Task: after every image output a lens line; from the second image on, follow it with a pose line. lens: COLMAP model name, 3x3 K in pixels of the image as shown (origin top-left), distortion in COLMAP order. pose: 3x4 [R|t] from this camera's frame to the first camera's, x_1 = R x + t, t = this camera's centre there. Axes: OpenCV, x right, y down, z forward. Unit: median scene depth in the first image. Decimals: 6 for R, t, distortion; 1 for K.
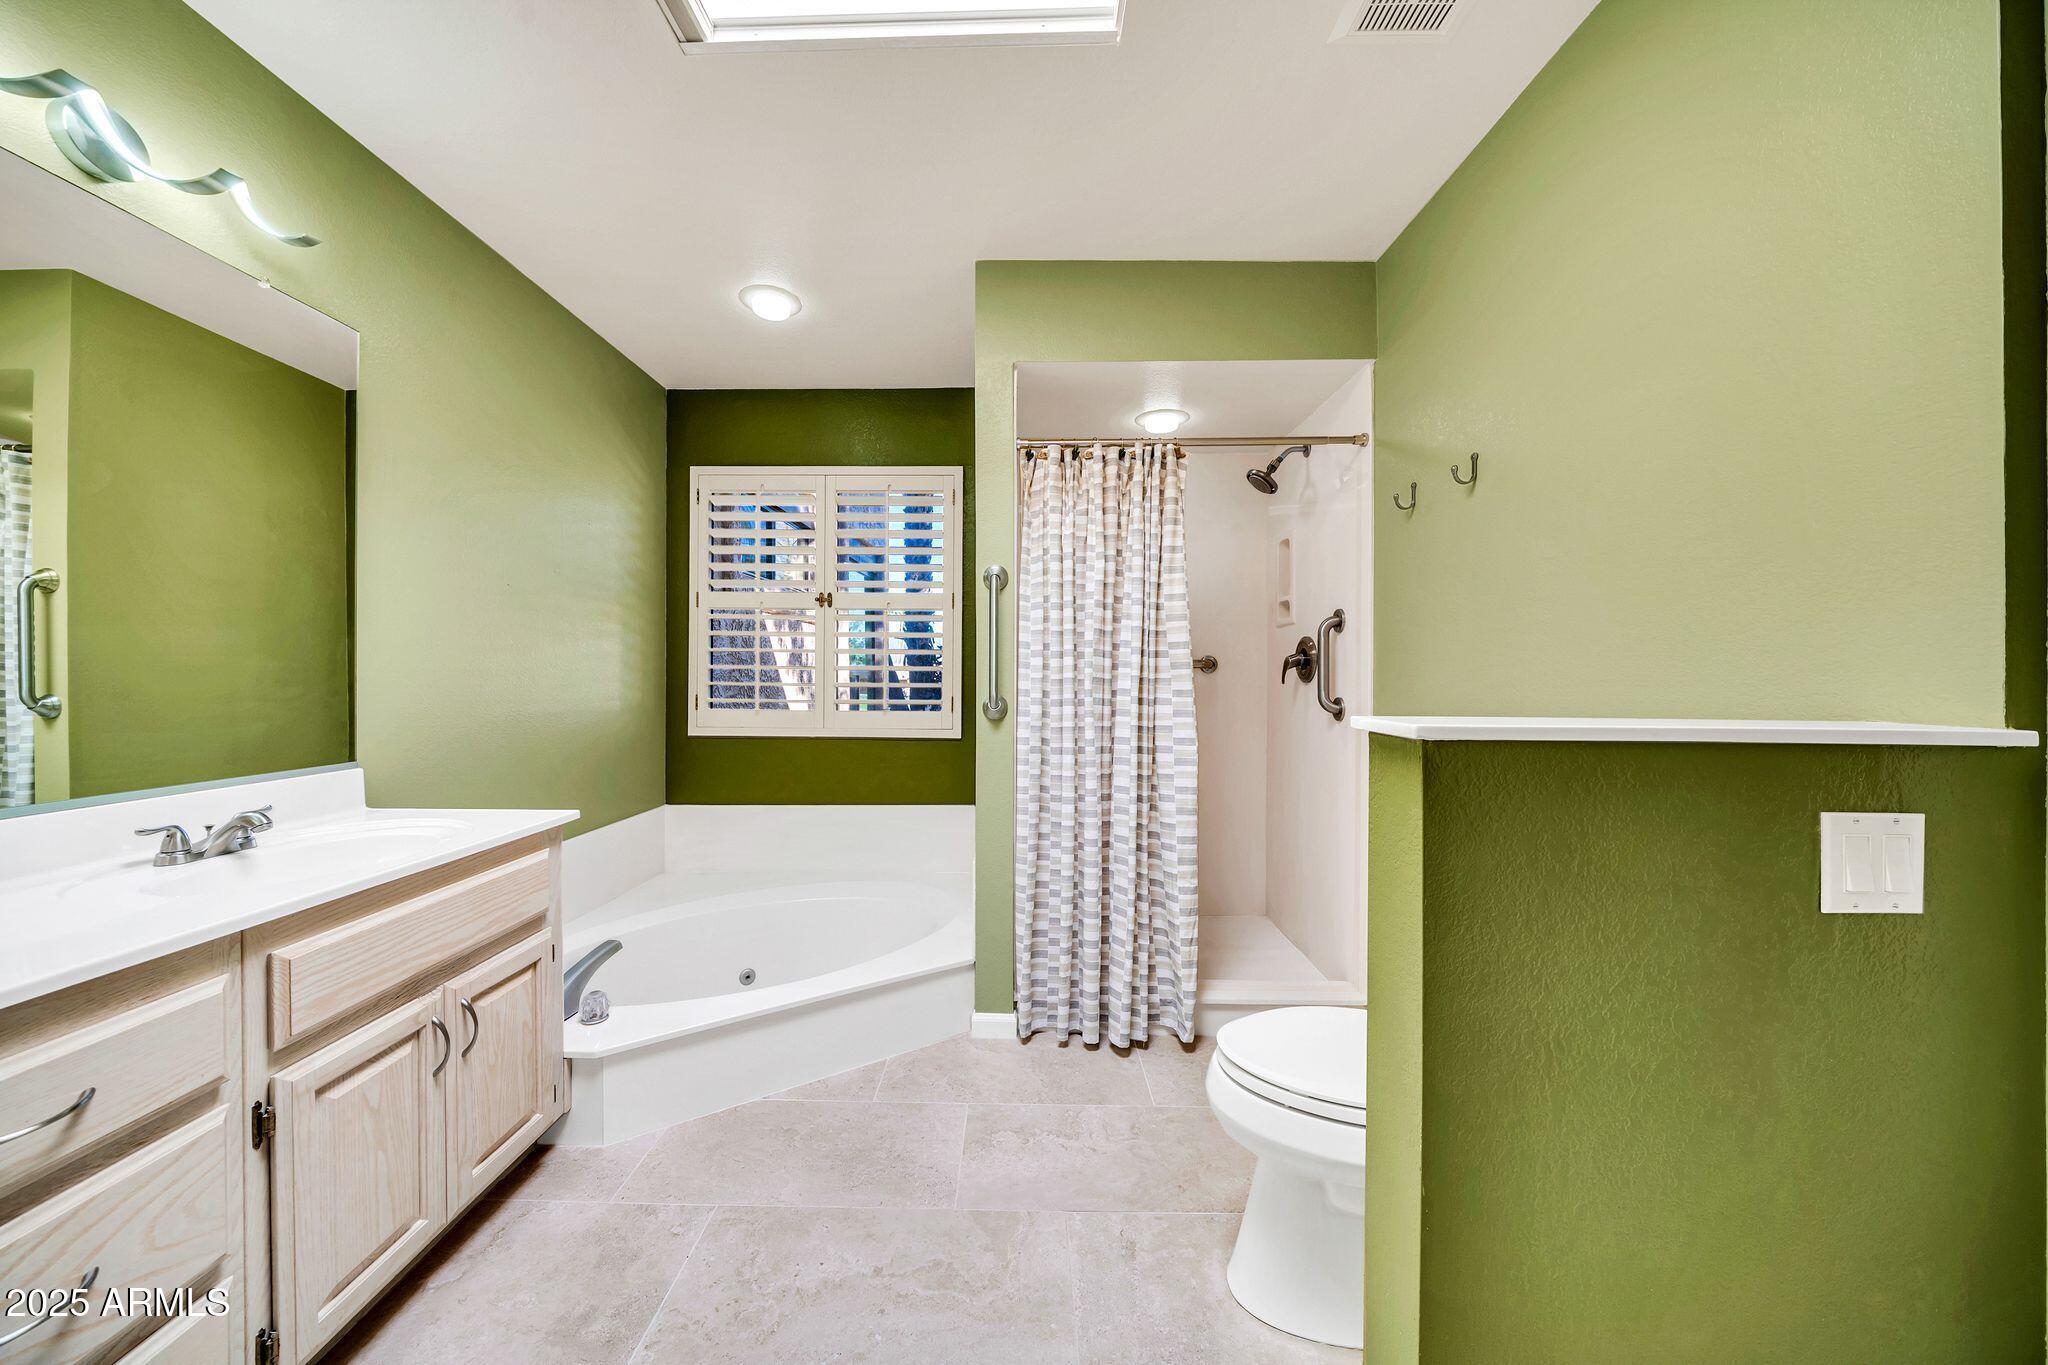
lens RADIAL K [[767.9, 0, 1026.8], [0, 767.9, 671.6], [0, 0, 1]] dist [-0.006348, 0.000504]
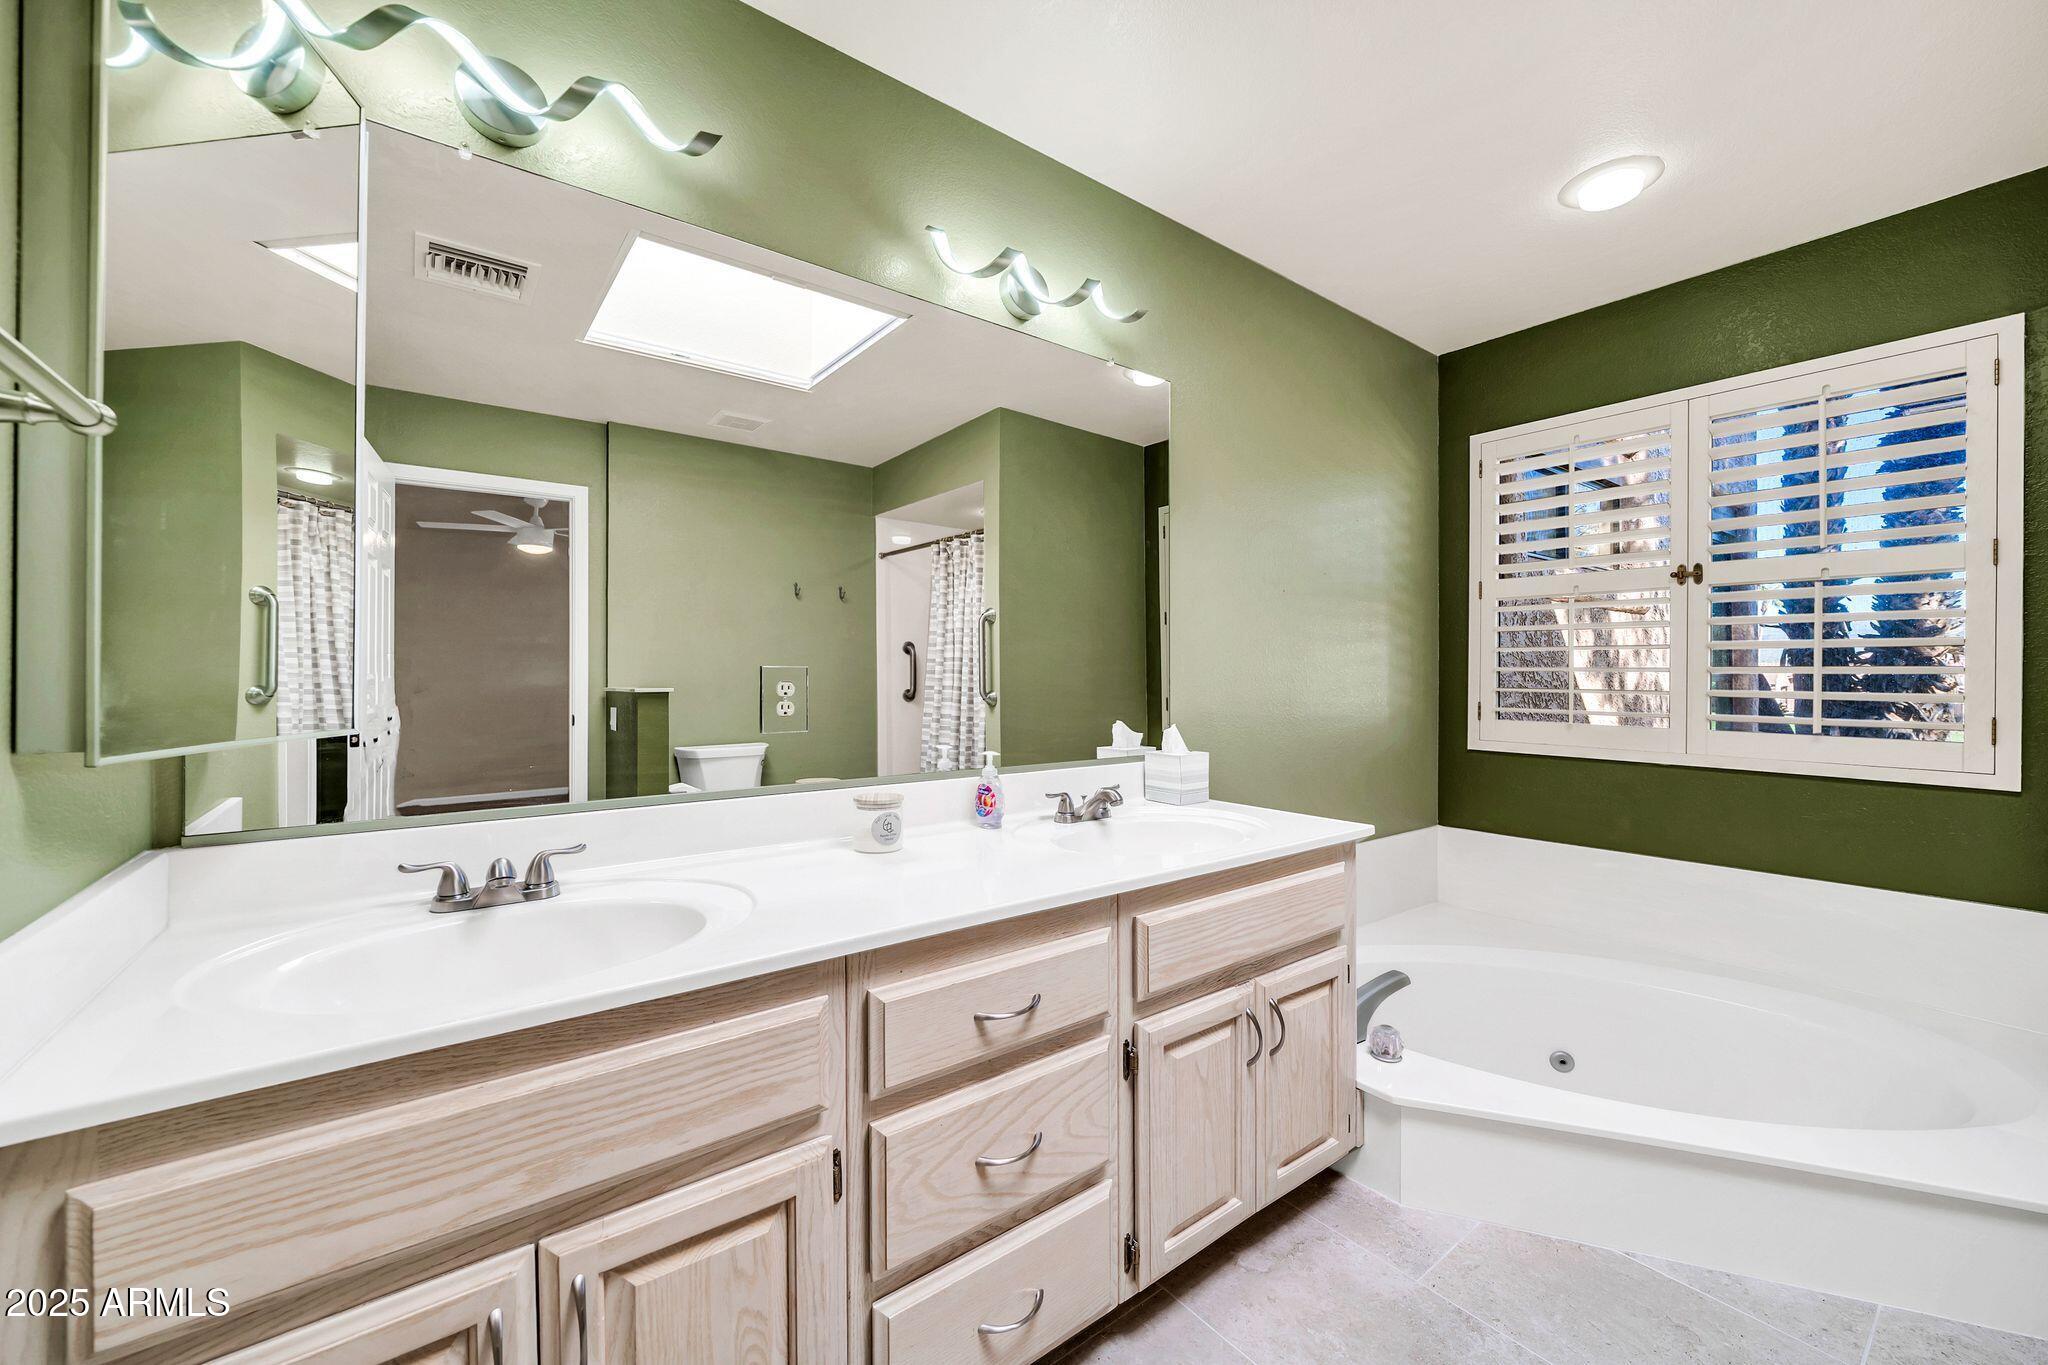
lens RADIAL K [[811.4, 0, 1024.0], [0, 811.4, 682.5], [0, 0, 1]] dist [0.000153, 0.000024]
pose [[0.645613, 0.005751, -0.763643, -0.115692], [0.001121, 0.999963, 0.008479, 0.000399], [0.763664, -0.006330, 0.645583, 0.053260]]
